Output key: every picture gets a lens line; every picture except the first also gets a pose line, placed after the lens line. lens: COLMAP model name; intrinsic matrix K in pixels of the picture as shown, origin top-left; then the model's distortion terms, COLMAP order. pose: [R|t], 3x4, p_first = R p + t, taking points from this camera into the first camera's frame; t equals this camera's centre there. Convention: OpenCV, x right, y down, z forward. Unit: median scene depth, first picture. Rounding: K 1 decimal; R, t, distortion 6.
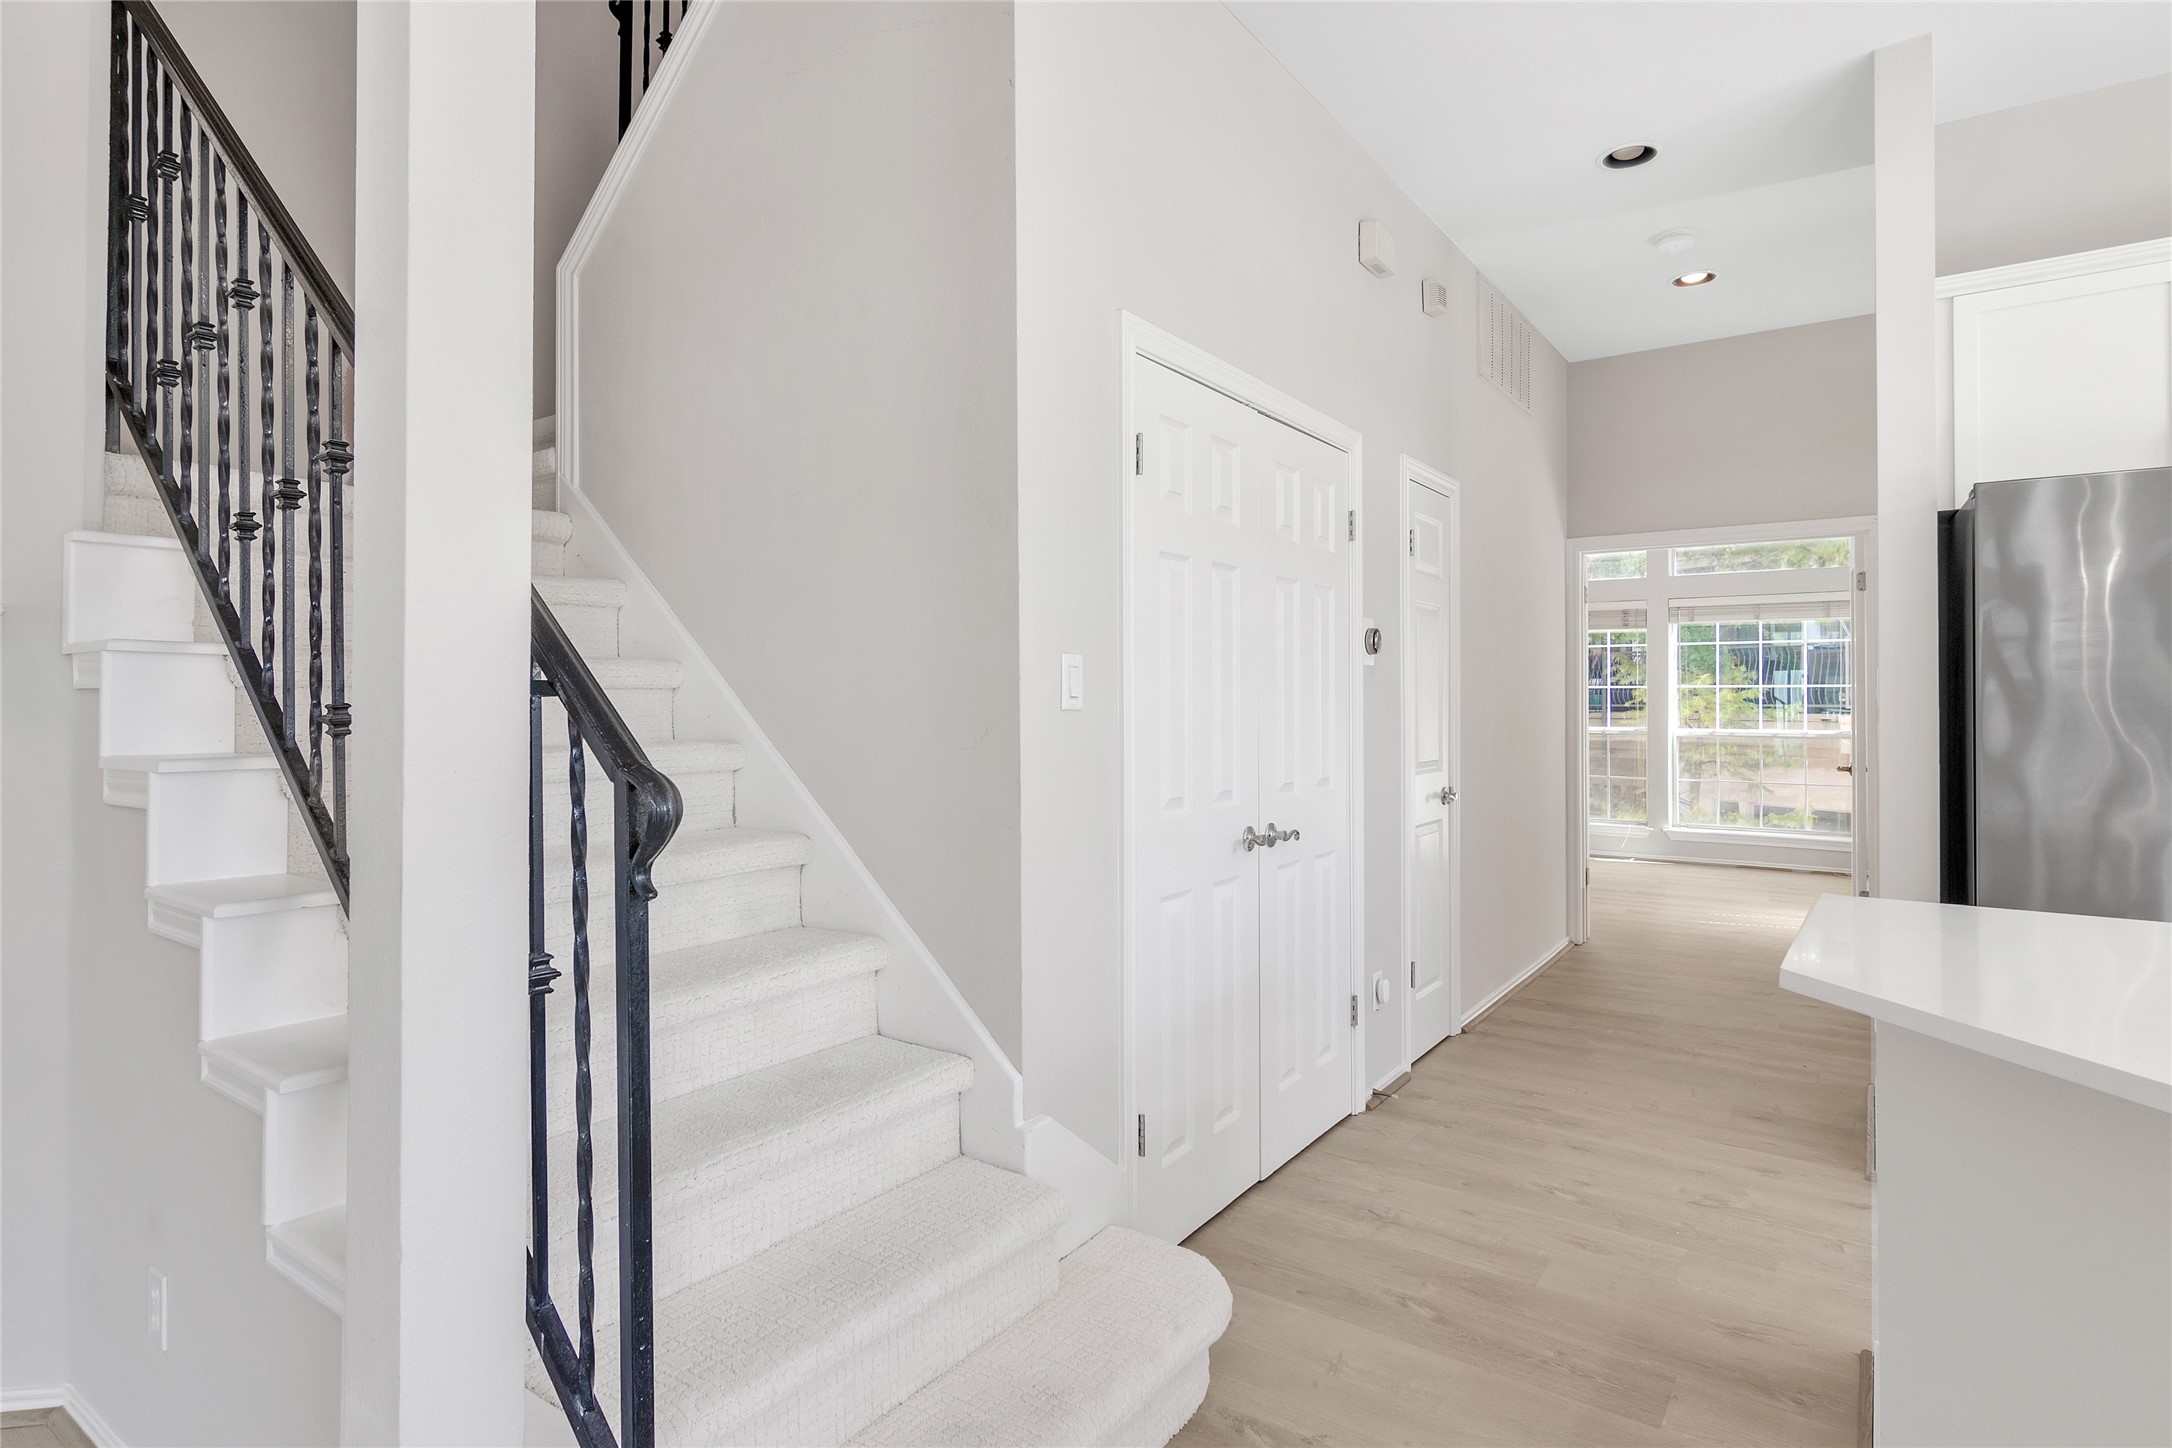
lens RADIAL K [[1106.8, 0, 1086.1], [0, 1106.8, 694.3], [0, 0, 1]] dist [-0.001371, 0.000304]
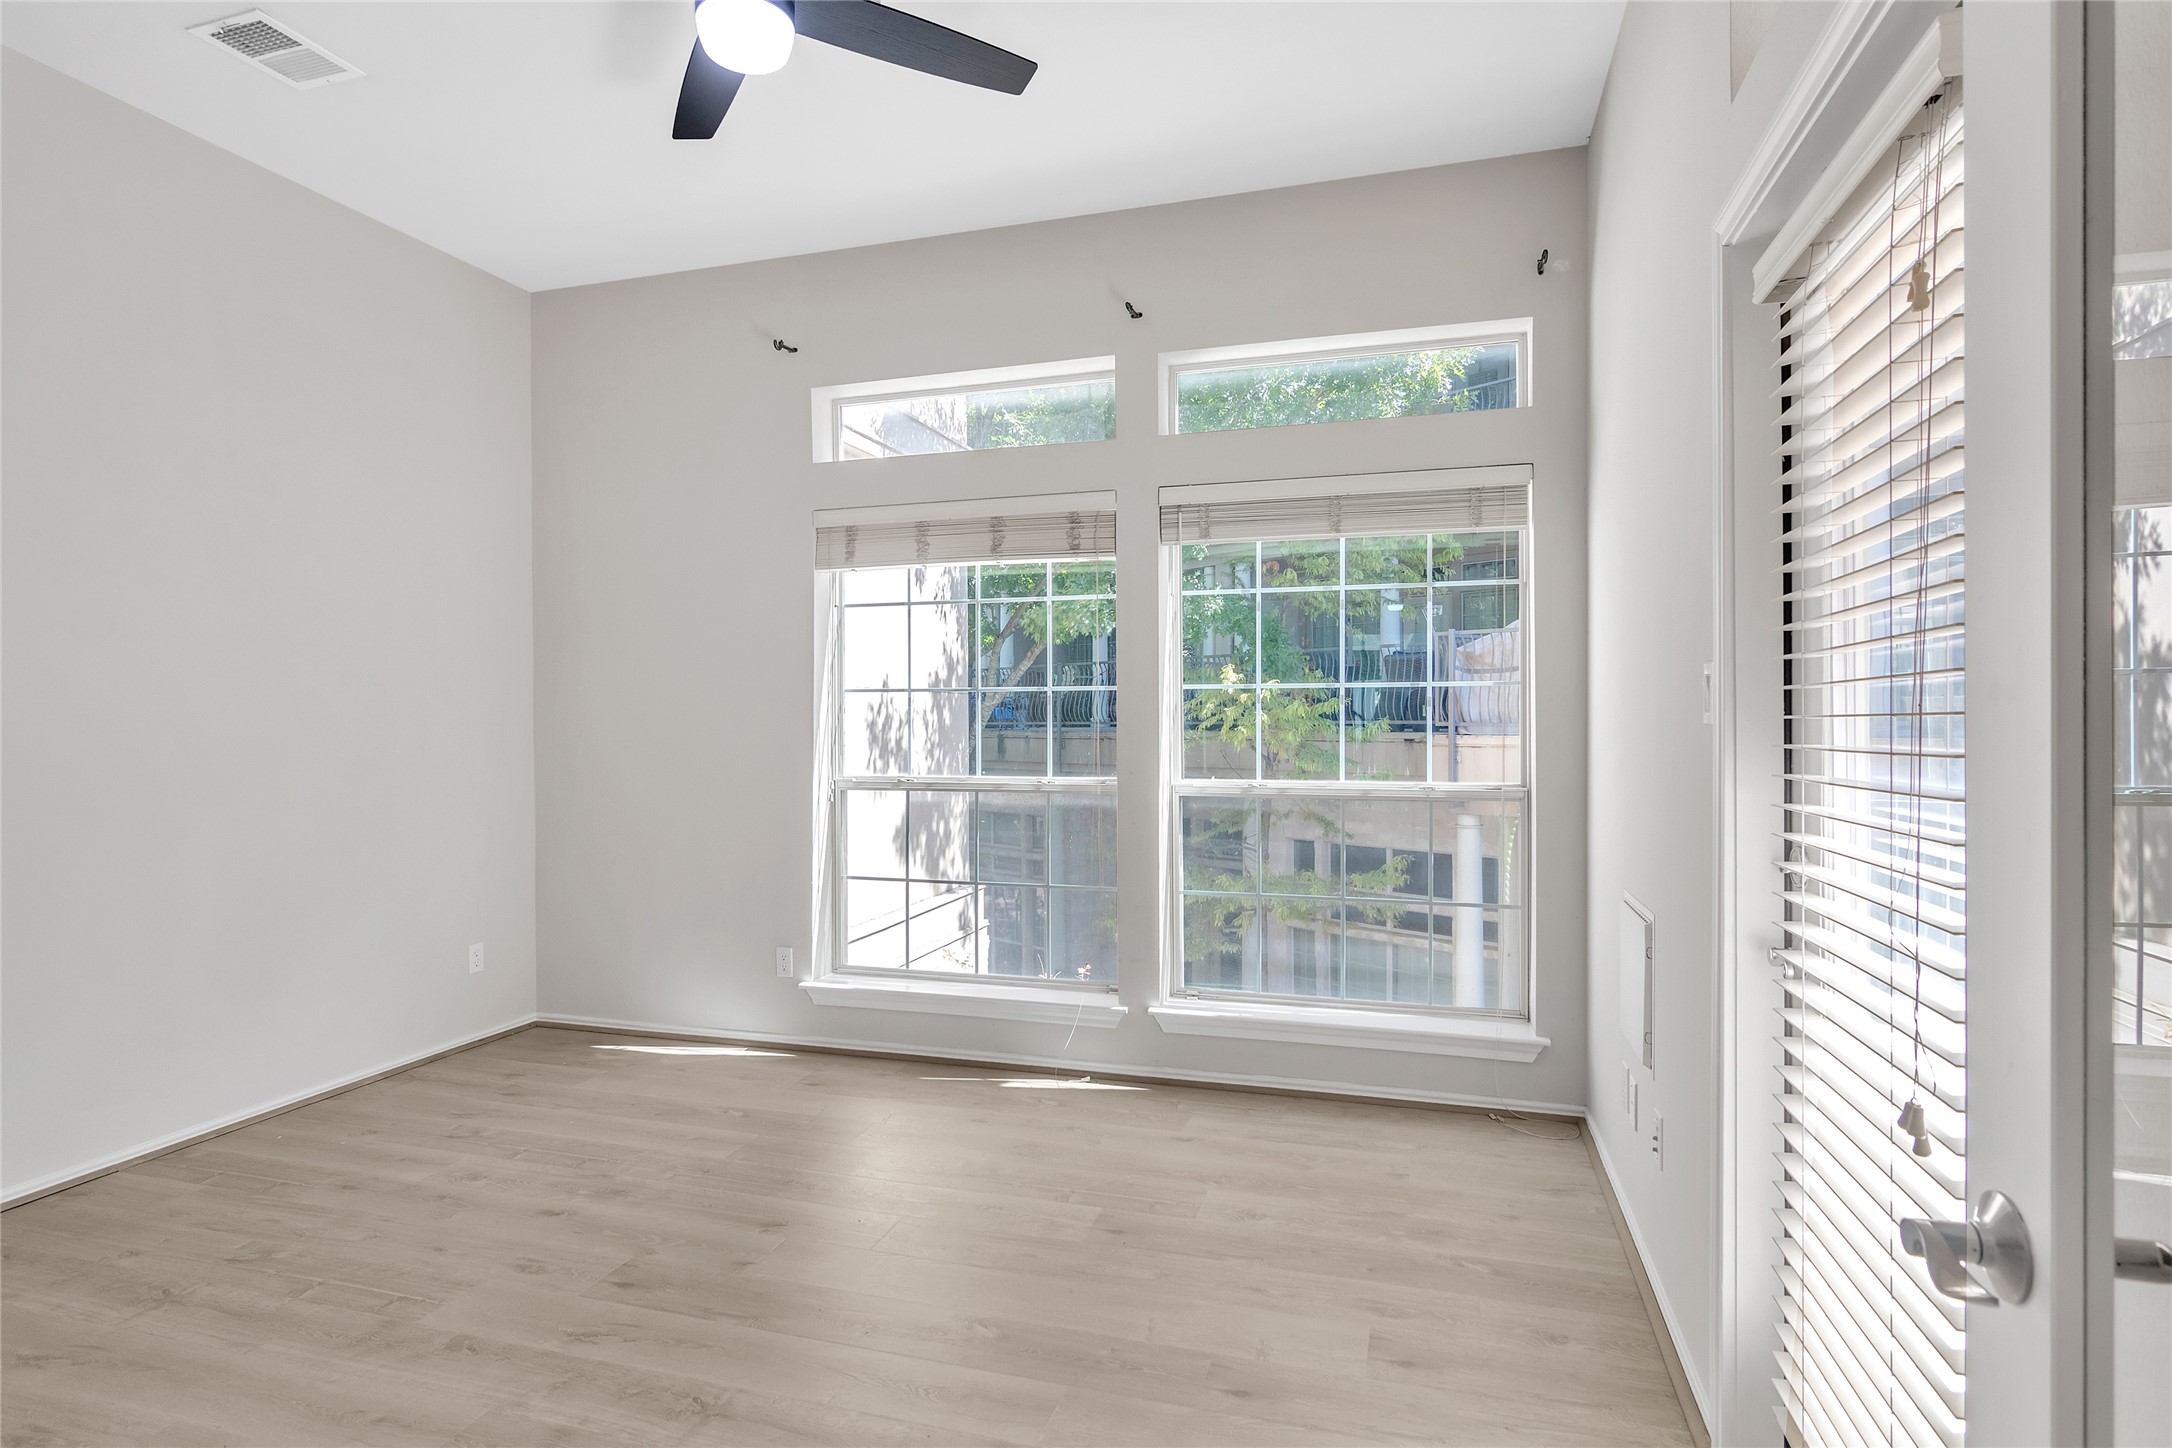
lens RADIAL K [[1116.4, 0, 1077.5], [0, 1116.4, 709.6], [0, 0, 1]] dist [0.001511, 0.001672]
pose [[0.949604, -0.002459, 0.313443, 0.352746], [0.002878, 0.999995, -0.000875, 0.002677], [-0.313439, 0.001733, 0.949607, 0.582608]]
